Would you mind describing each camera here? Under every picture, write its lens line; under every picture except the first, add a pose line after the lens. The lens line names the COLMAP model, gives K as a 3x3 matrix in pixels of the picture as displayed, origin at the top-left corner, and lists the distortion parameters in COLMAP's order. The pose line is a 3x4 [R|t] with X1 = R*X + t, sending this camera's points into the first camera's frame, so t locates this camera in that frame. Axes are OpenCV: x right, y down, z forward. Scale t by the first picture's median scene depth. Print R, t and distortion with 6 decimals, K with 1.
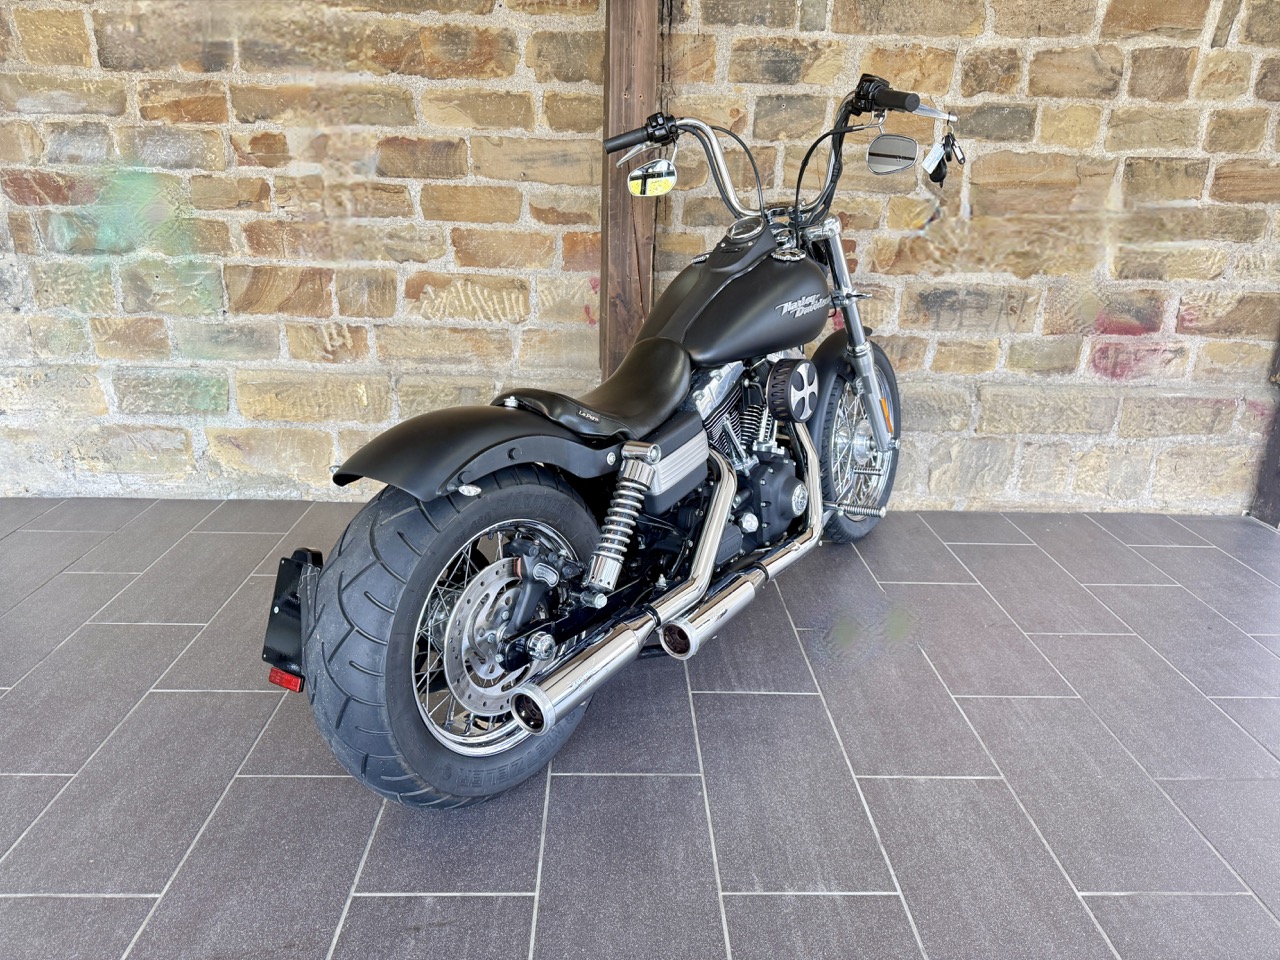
lens RADIAL K [[894.9, 0, 641.1], [0, 894.9, 486.4], [0, 0, 1]] dist [0.009531, -0.008533]
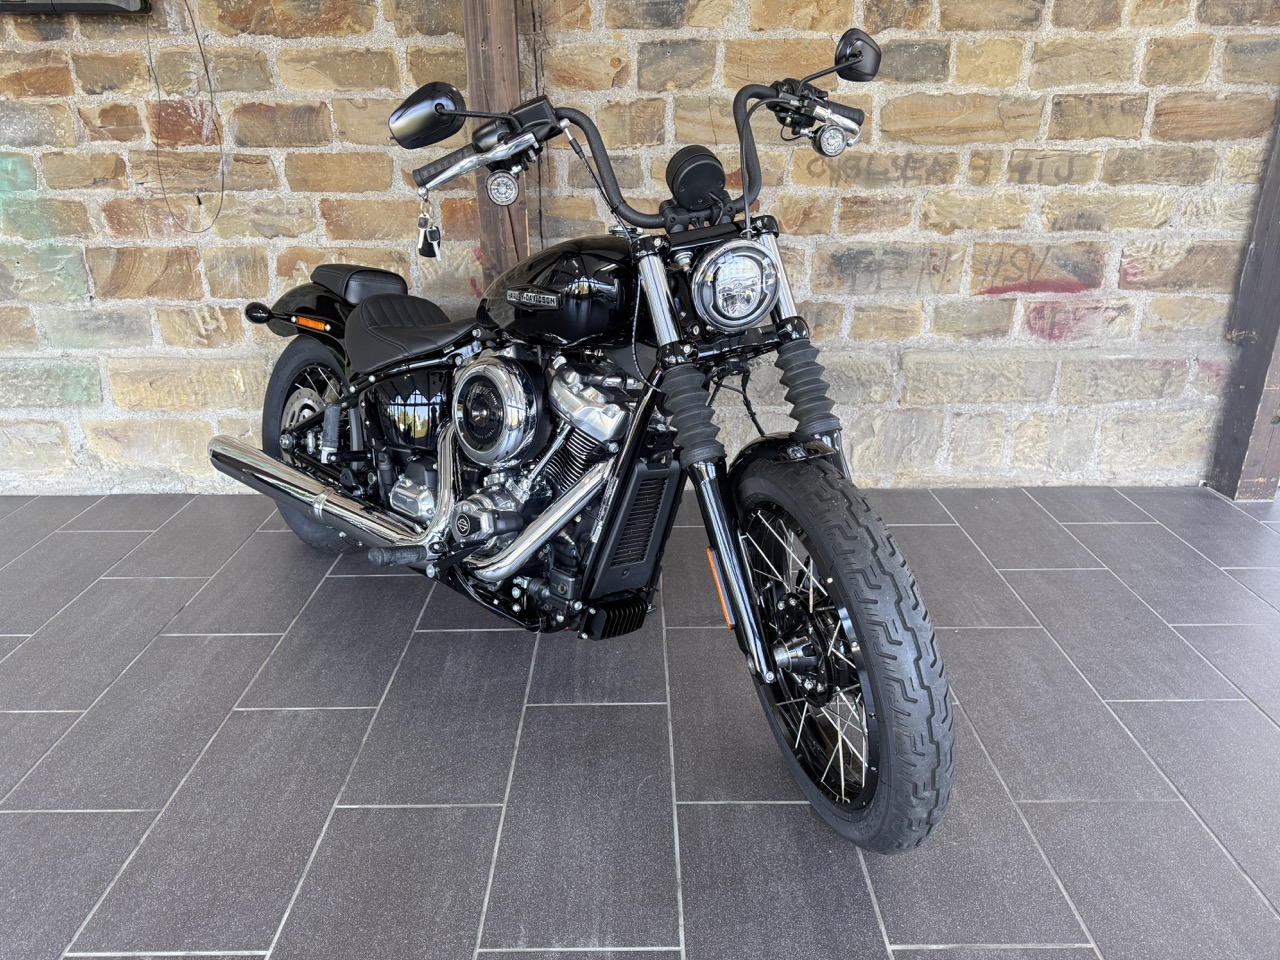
lens RADIAL K [[894.7, 0, 638.5], [0, 894.7, 481.4], [0, 0, 1]] dist [0.012081, -0.011096]
pose [[0.999049, -0.022977, -0.037052, 0.148971], [0.024099, 0.999256, 0.030126, -0.015555], [0.036332, -0.030990, 0.998859, 0.070484]]
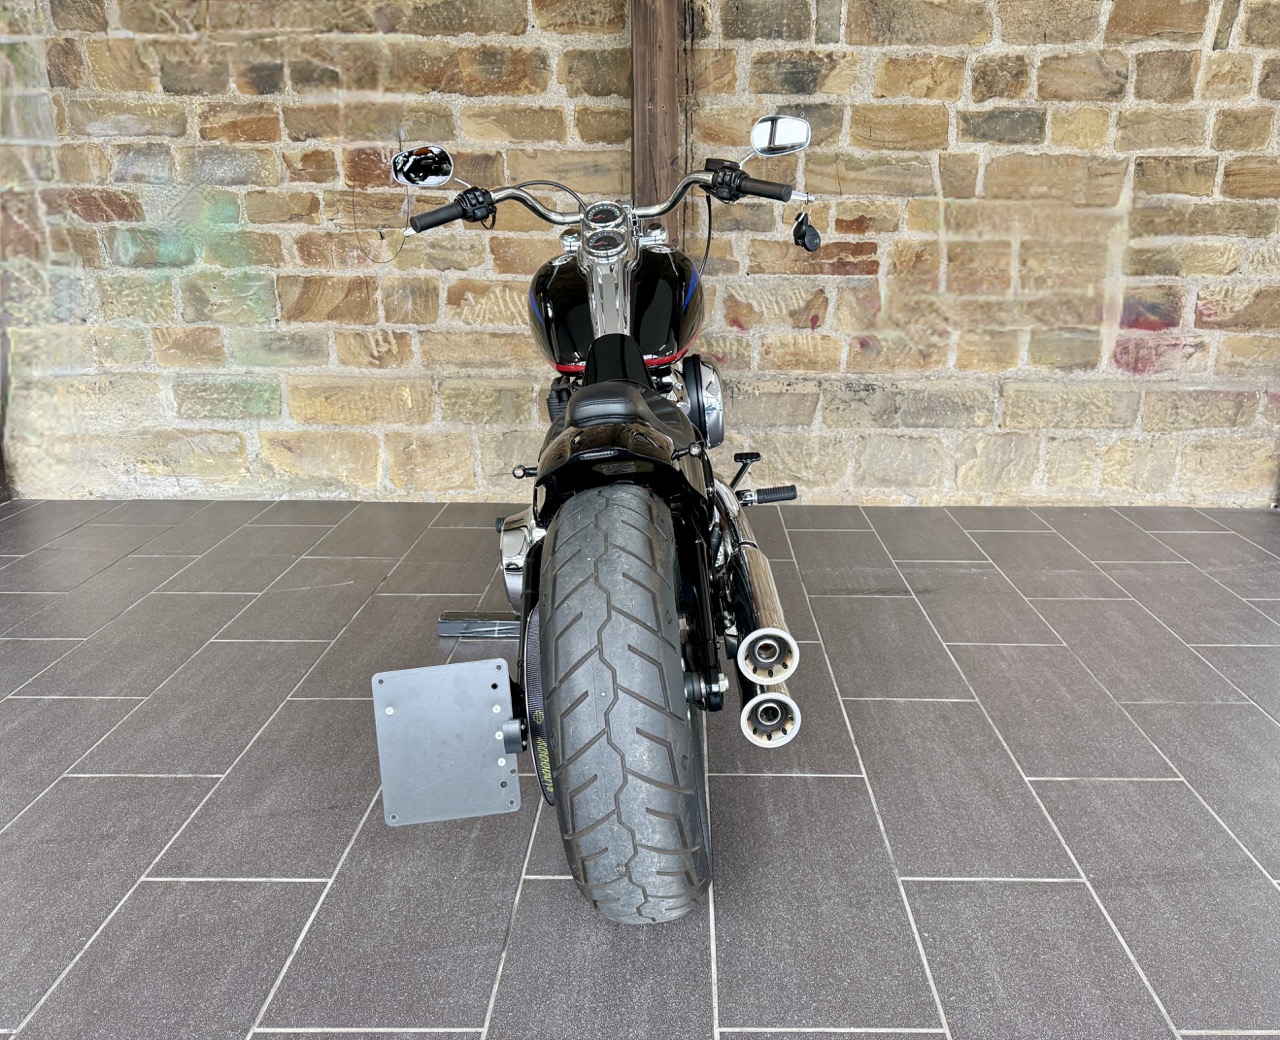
lens RADIAL K [[962.7, 0, 691.6], [0, 962.7, 525.8], [0, 0, 1]] dist [0.021248, -0.021851]
pose [[0.999568, -0.010320, -0.027534, 0.054045], [0.009561, 0.999574, -0.027563, 0.086268], [0.027807, 0.027288, 0.999241, -0.121268]]
